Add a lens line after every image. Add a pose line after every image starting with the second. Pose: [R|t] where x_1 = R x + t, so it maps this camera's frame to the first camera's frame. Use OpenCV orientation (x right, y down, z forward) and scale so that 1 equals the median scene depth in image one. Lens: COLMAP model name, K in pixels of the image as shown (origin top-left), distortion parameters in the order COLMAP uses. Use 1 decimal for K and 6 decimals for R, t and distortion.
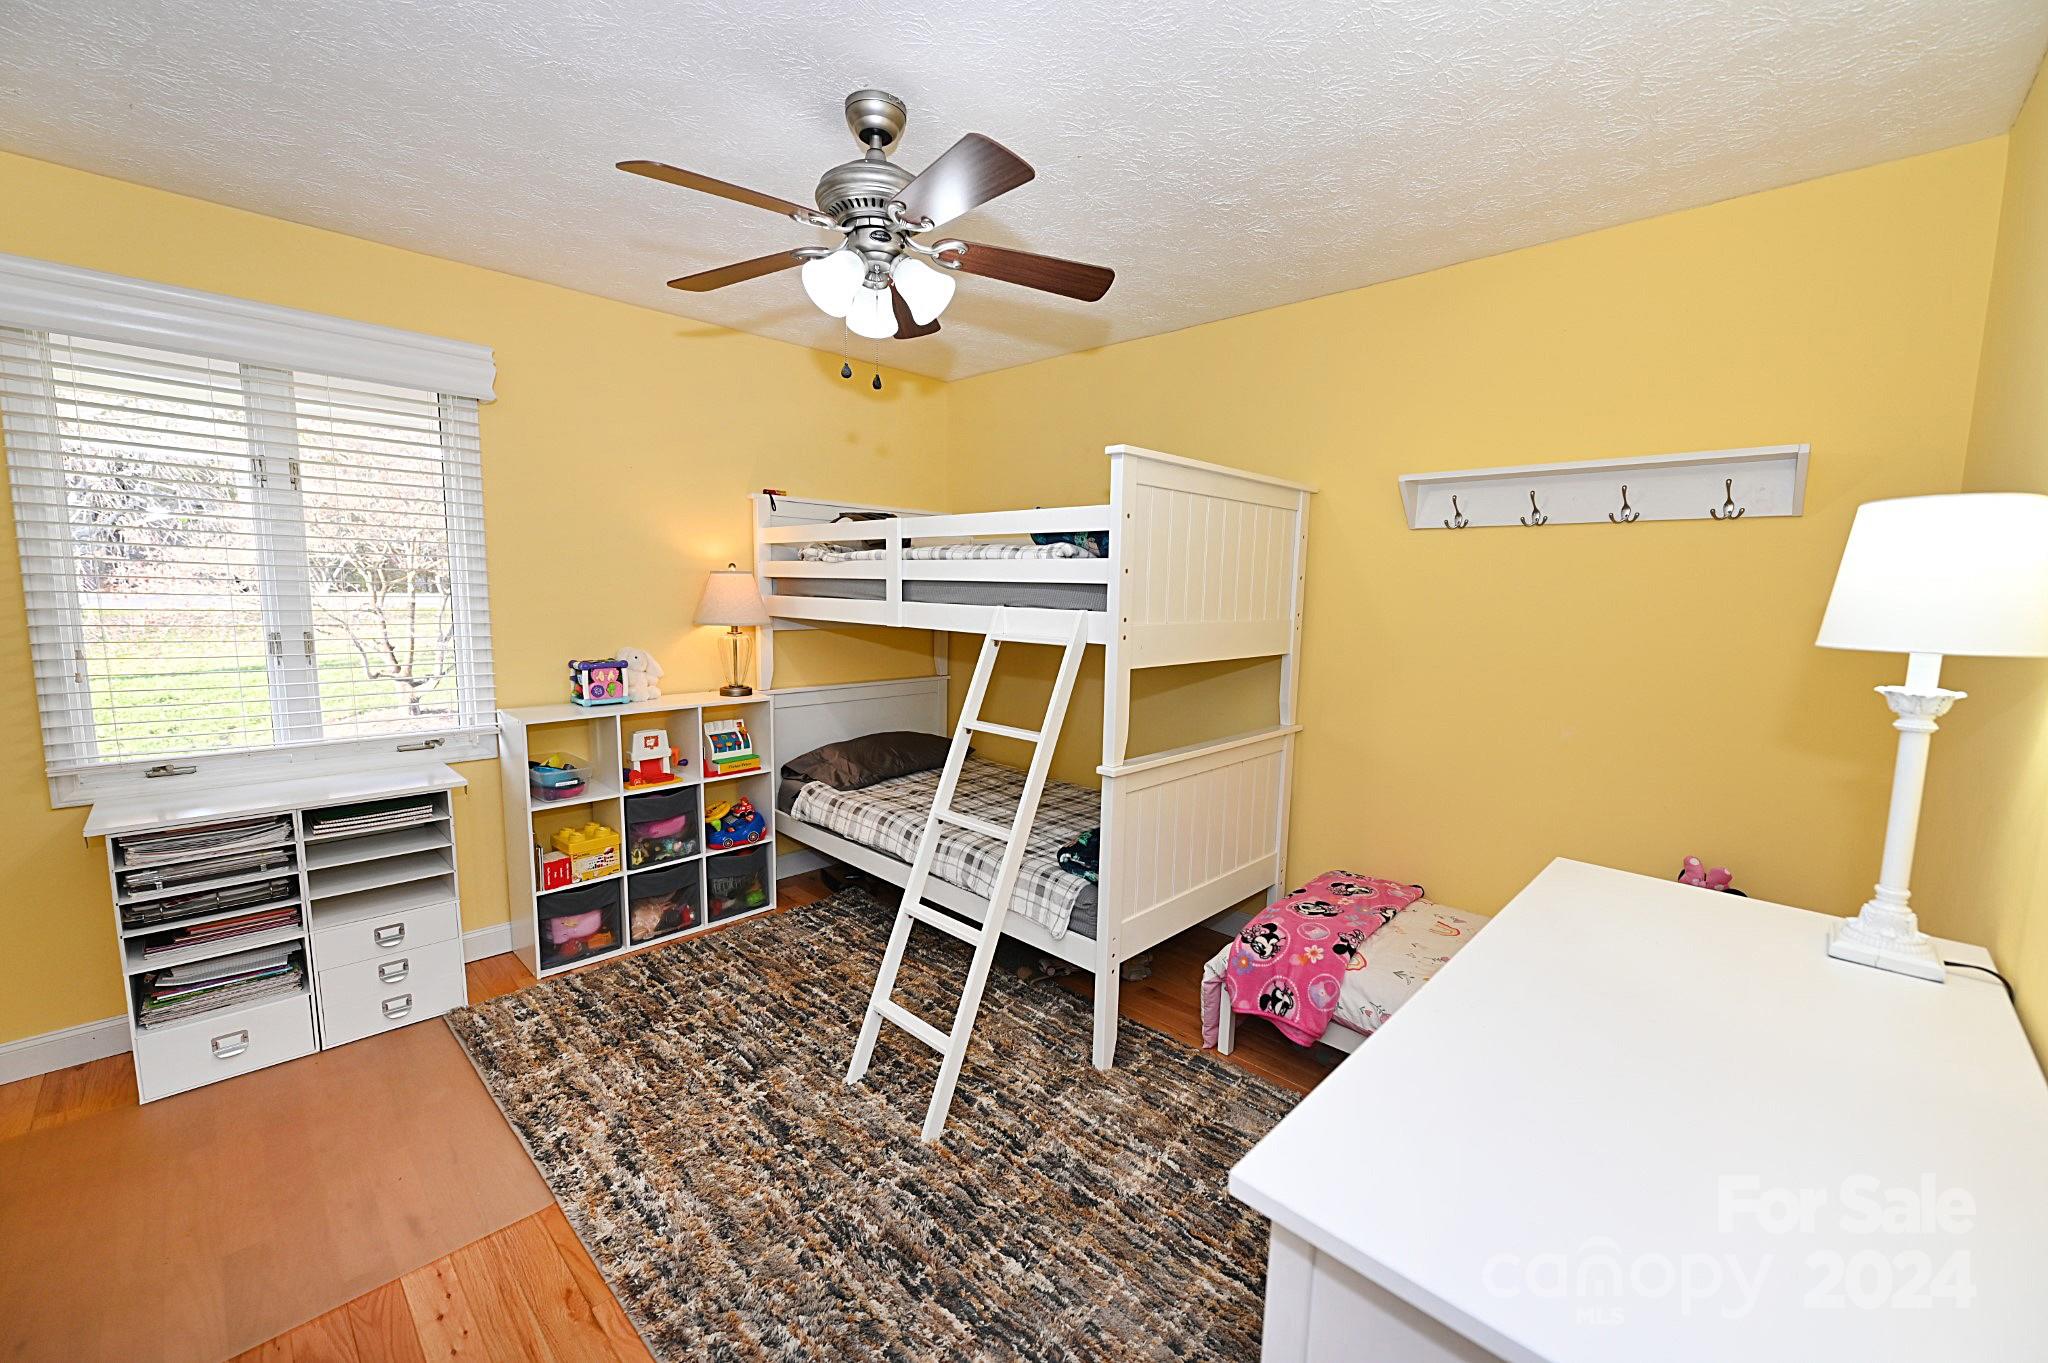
lens RADIAL K [[810.6, 0, 1018.5], [0, 810.6, 679.8], [0, 0, 1]] dist [-0.009493, 0.000073]
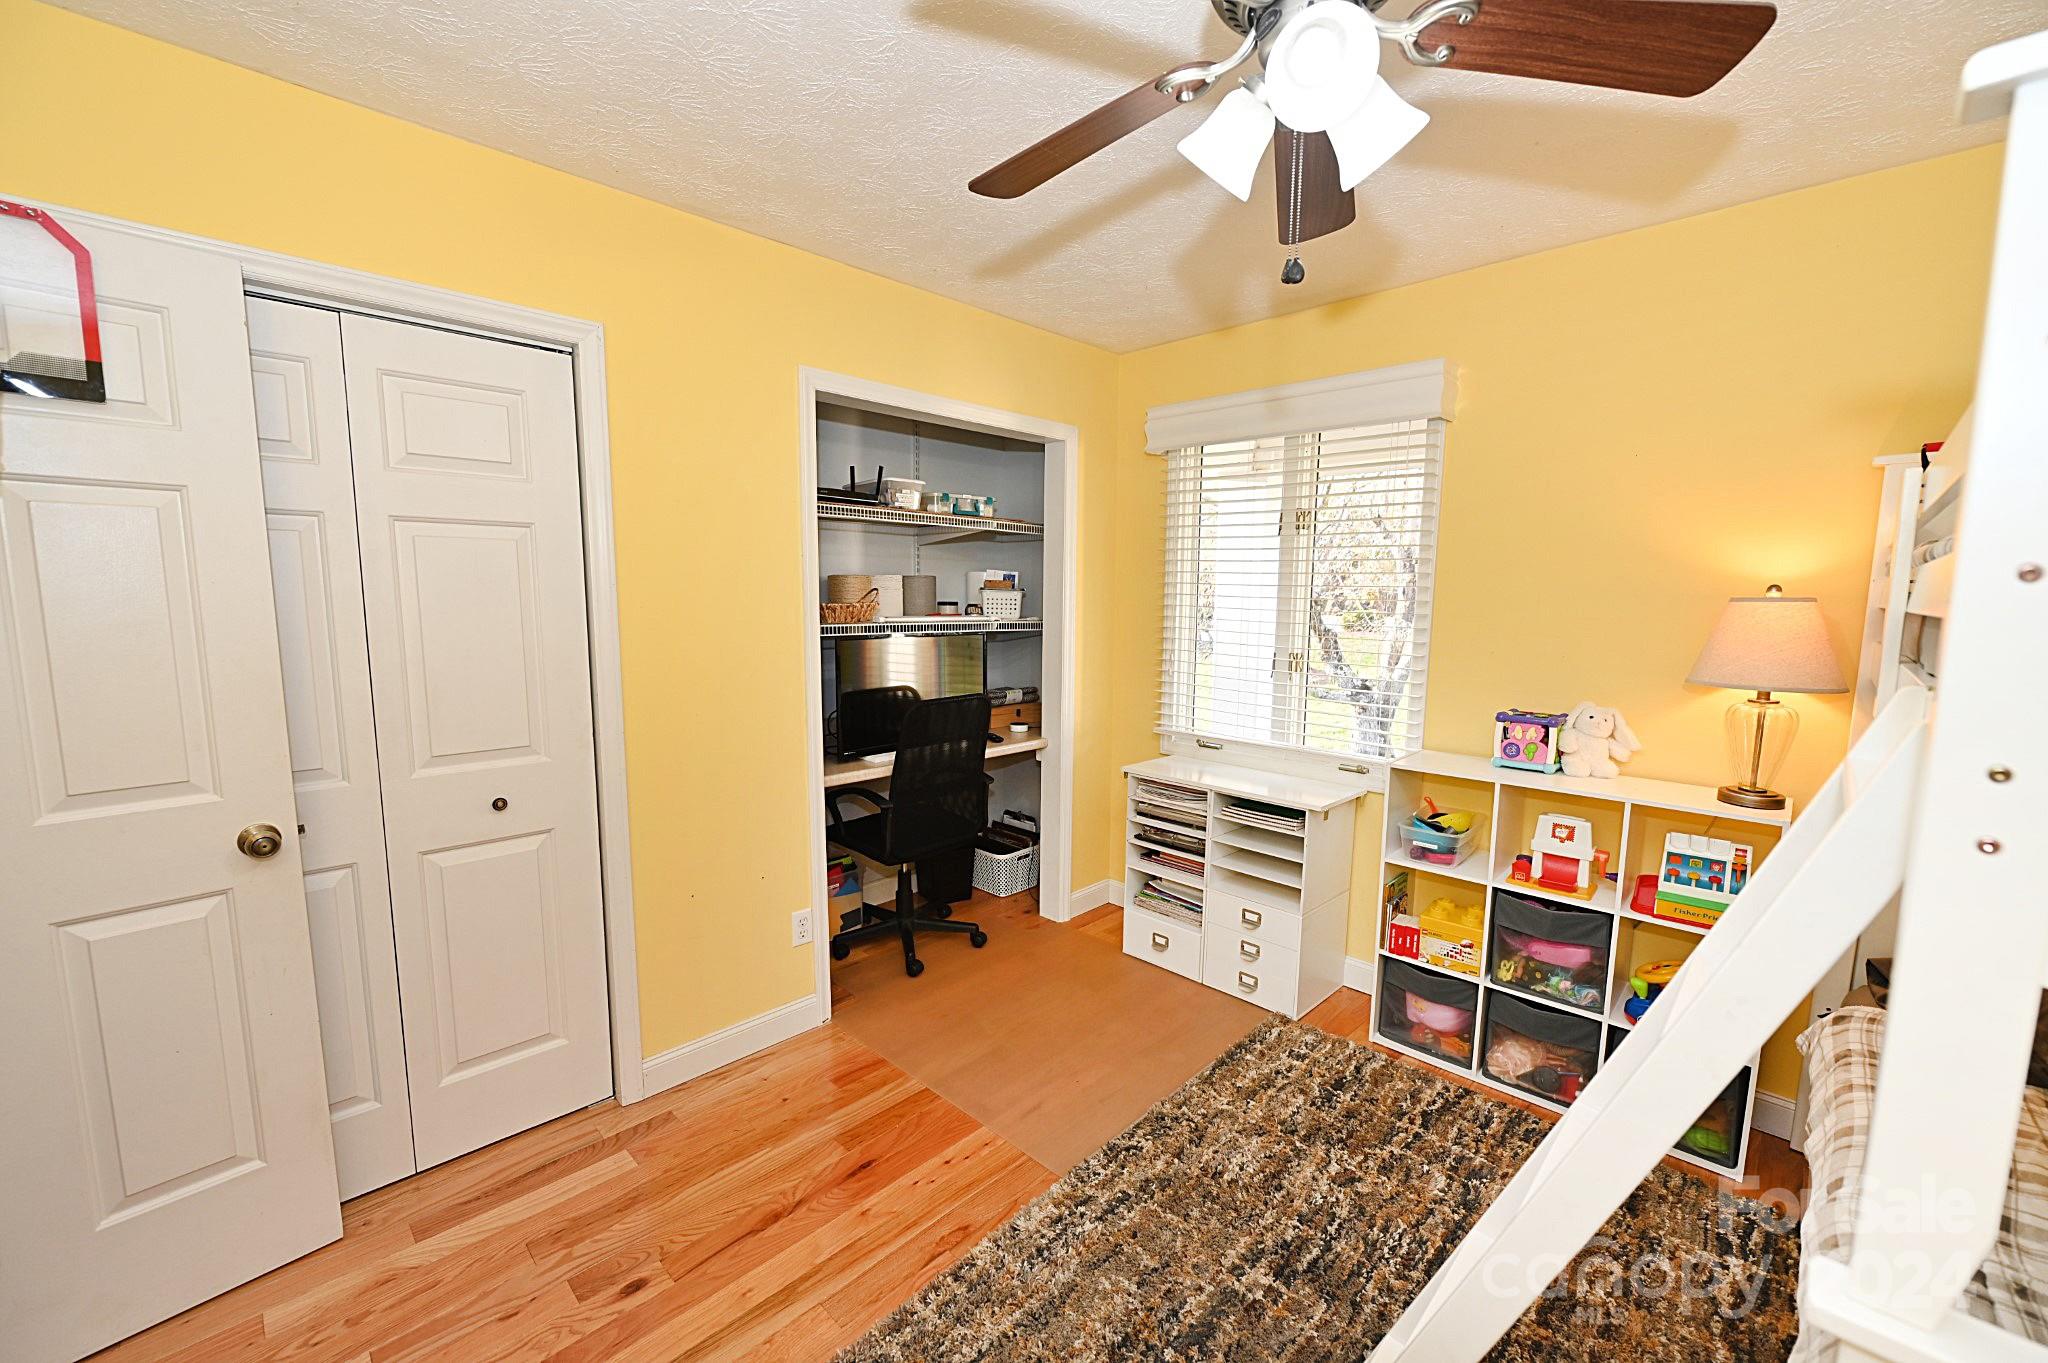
lens RADIAL K [[810.6, 0, 1019.7], [0, 810.6, 689.9], [0, 0, 1]] dist [-0.009493, 0.000073]
pose [[0.004608, 0.101574, -0.994817, 0.273496], [-0.129881, 0.986462, 0.100119, -0.063724], [0.991519, 0.128746, 0.017738, 0.519844]]
